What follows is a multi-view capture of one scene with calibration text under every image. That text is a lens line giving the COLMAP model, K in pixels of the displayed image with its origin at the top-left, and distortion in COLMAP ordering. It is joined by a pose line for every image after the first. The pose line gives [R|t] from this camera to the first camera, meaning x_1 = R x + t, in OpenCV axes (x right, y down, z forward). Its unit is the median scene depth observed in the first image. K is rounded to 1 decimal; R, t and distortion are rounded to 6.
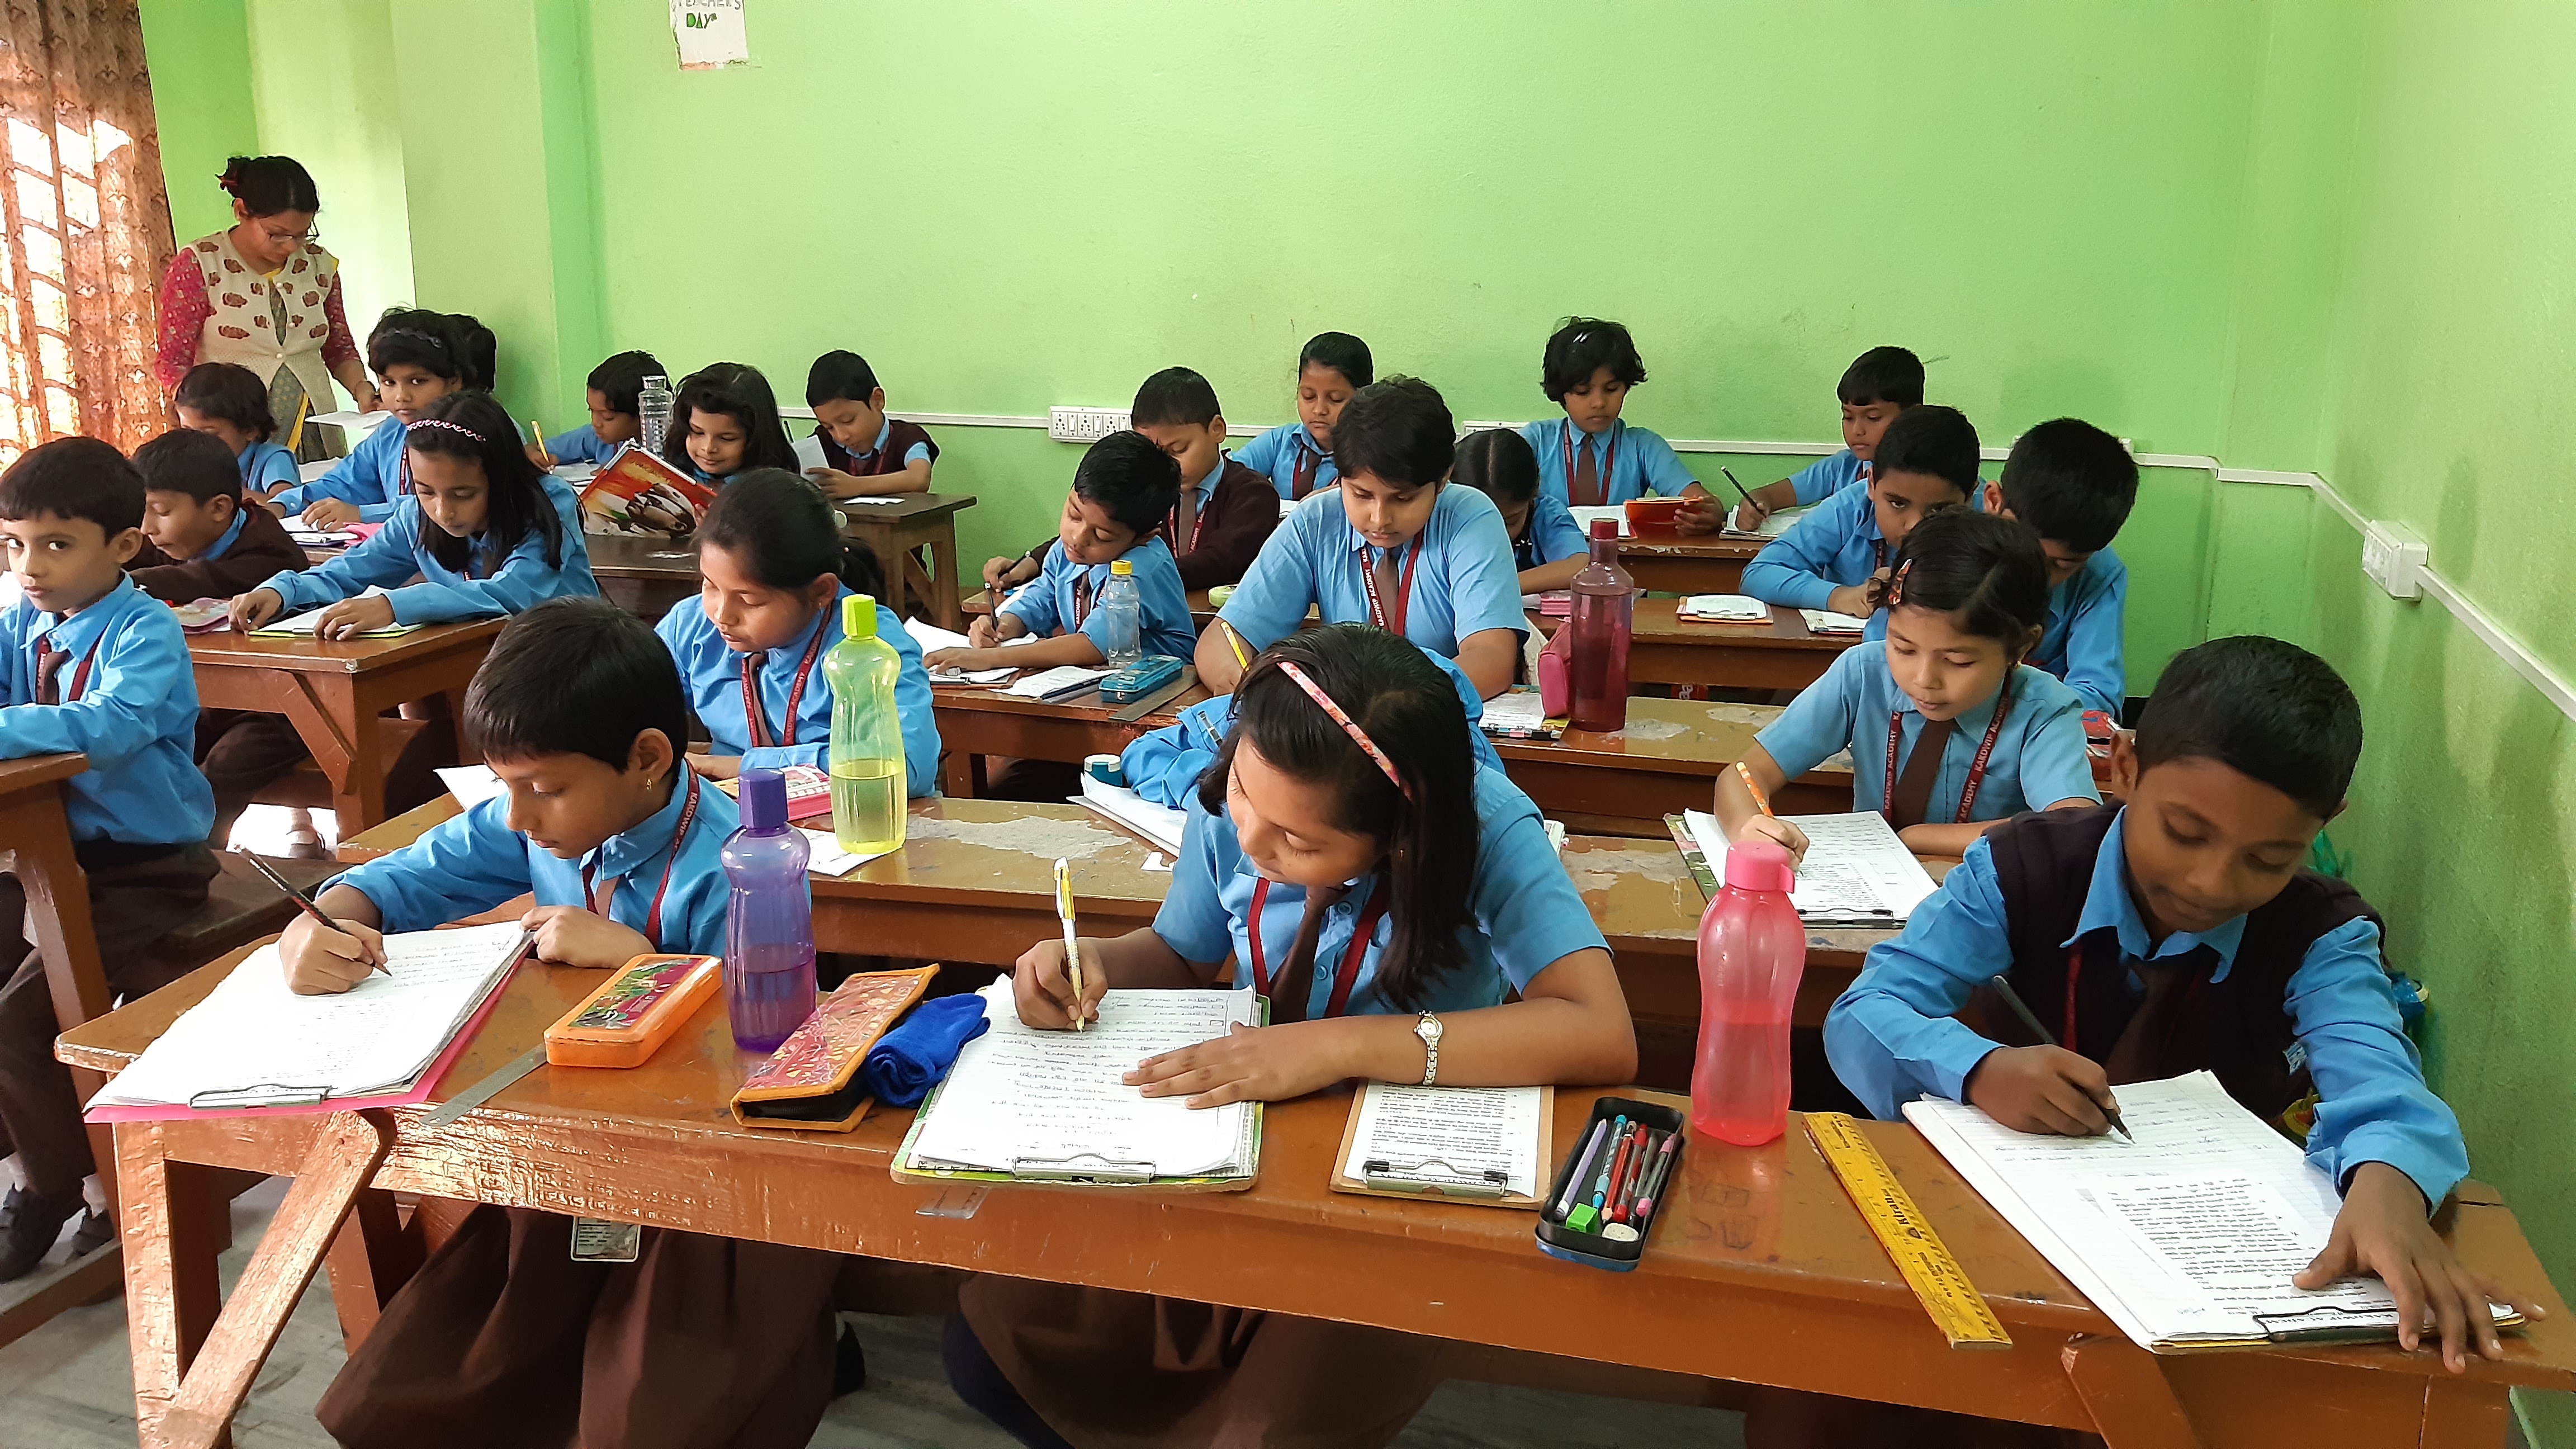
lens RADIAL K [[1914.7, 0, 1288.0], [0, 1914.7, 724.5], [0, 0, 1]] dist [0.018750, -0.056052]
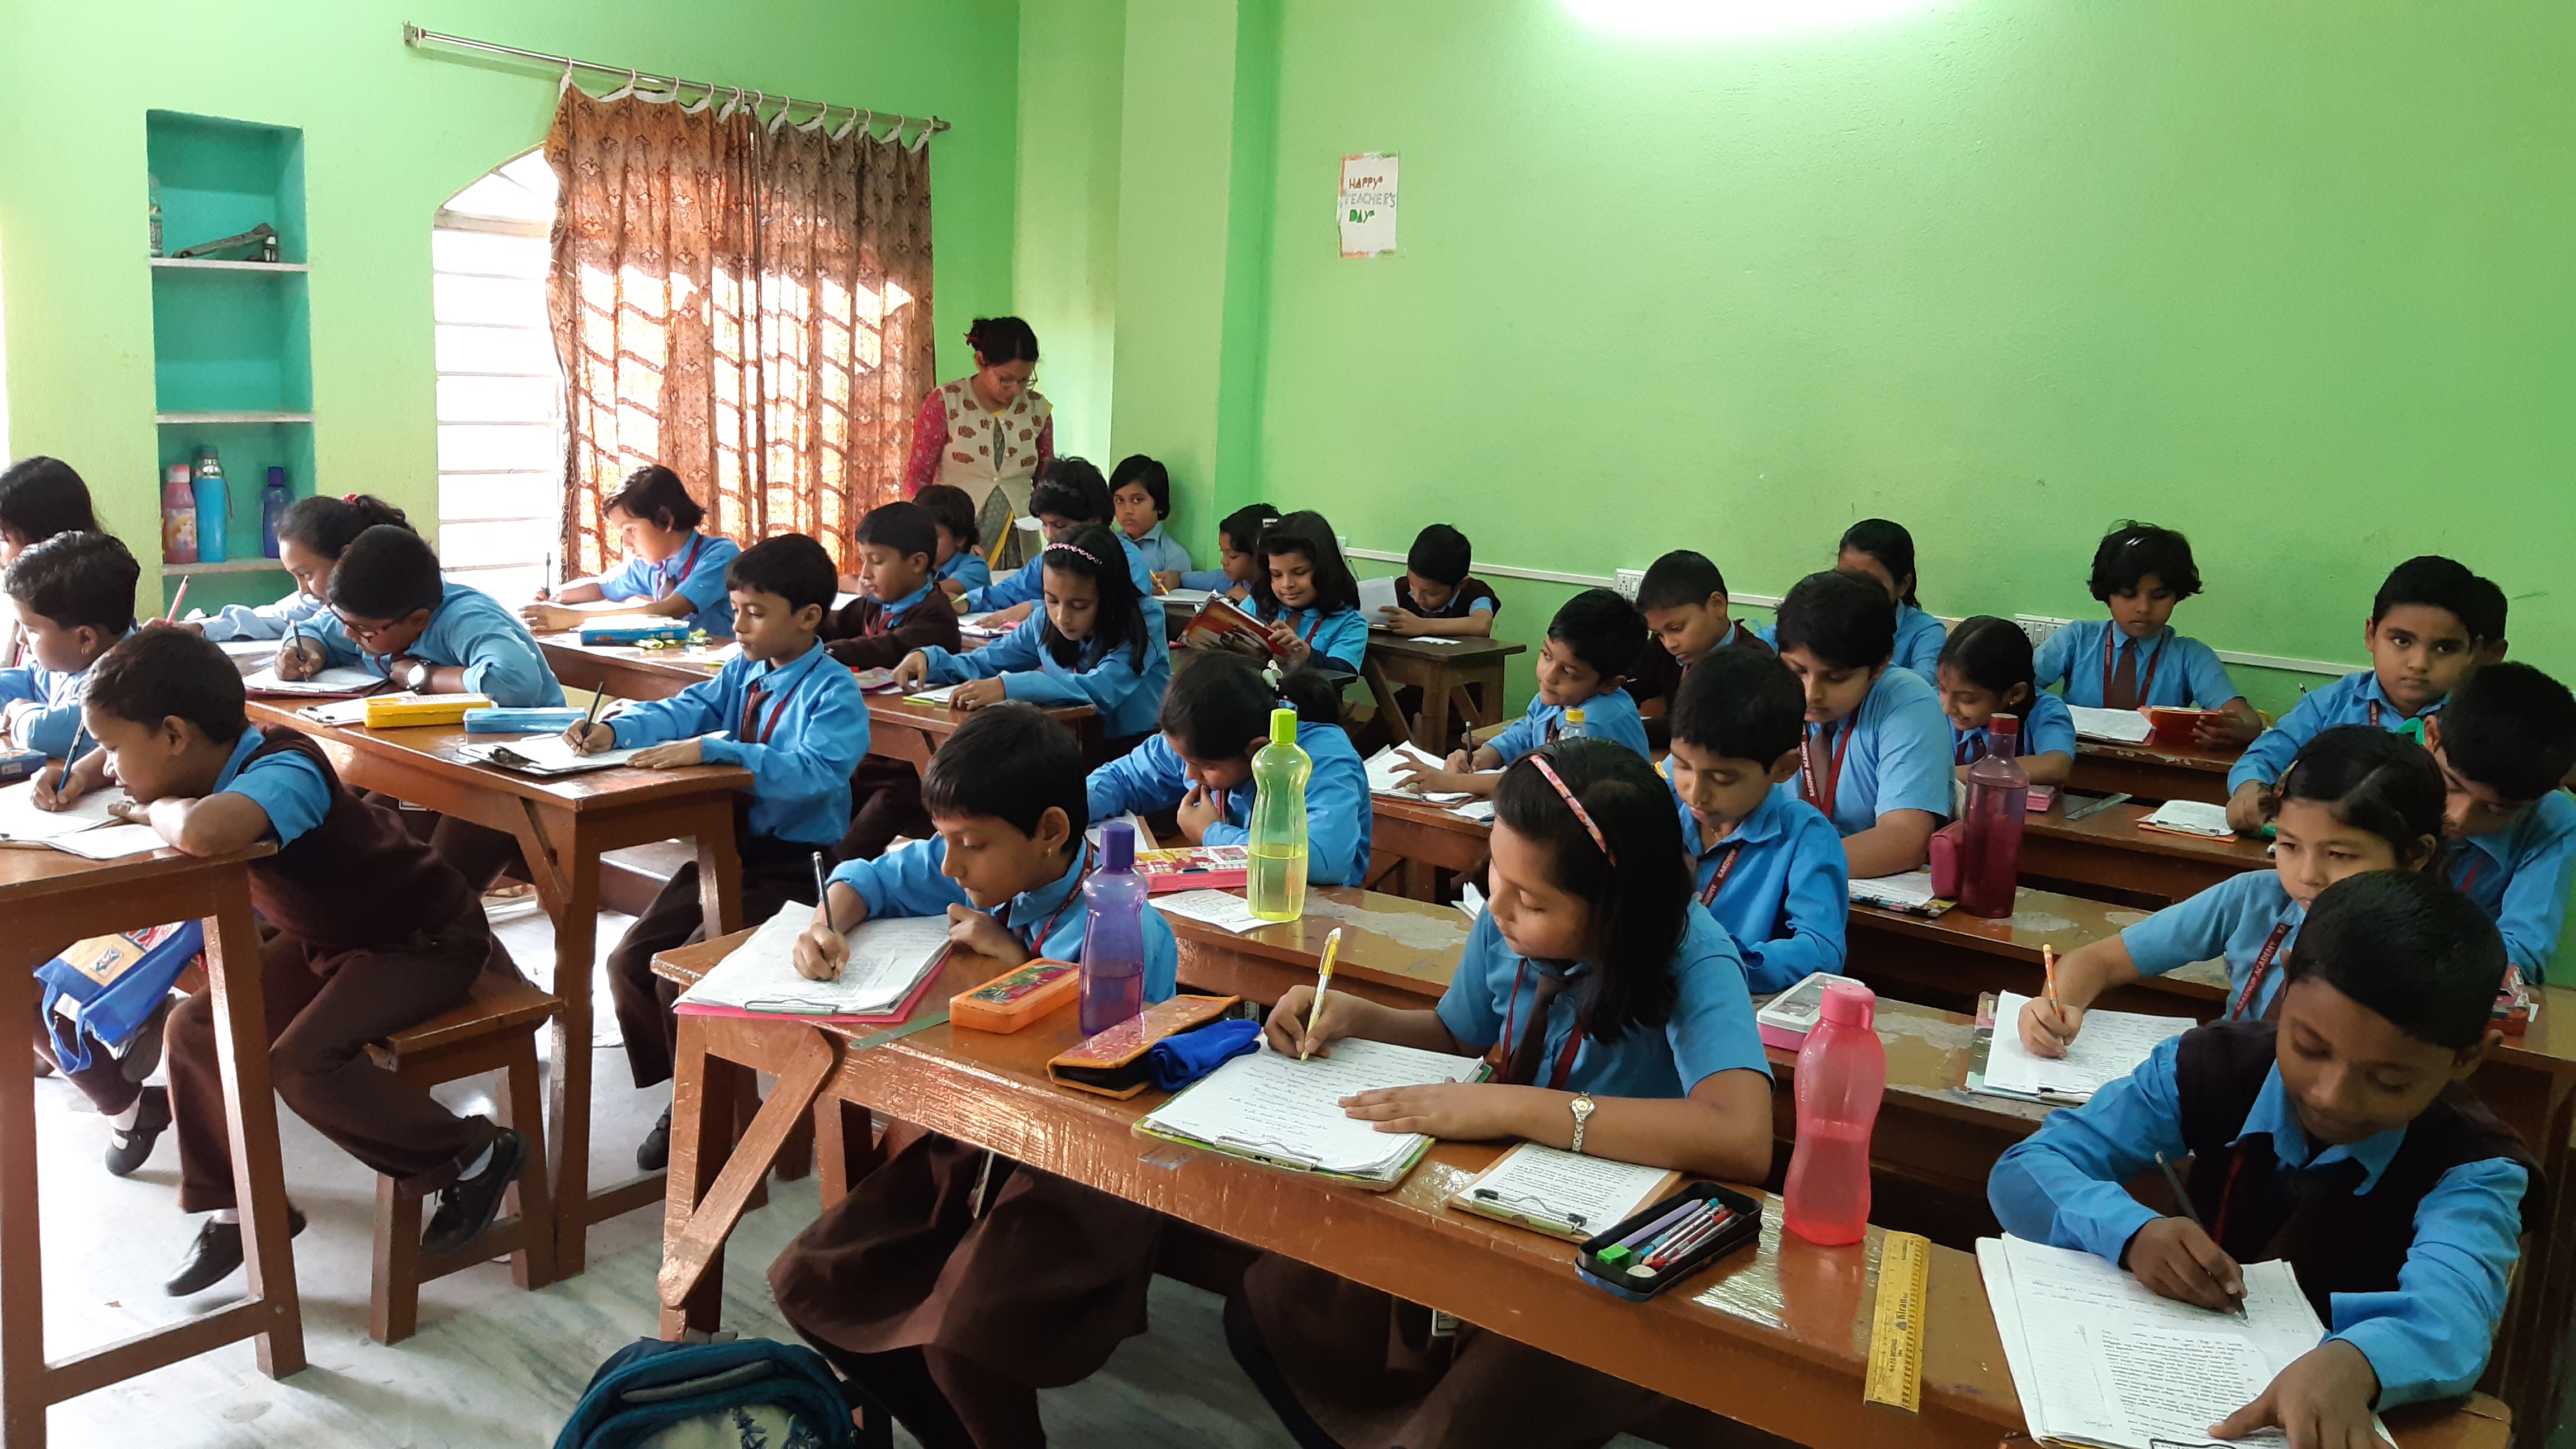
lens RADIAL K [[1914.7, 0, 1288.0], [0, 1914.7, 724.5], [0, 0, 1]] dist [0.018750, -0.056052]
pose [[0.932844, 0.104857, -0.344684, 0.131003], [-0.131829, 0.989706, -0.055699, 0.006698], [0.335296, 0.097398, 0.937065, -0.094887]]
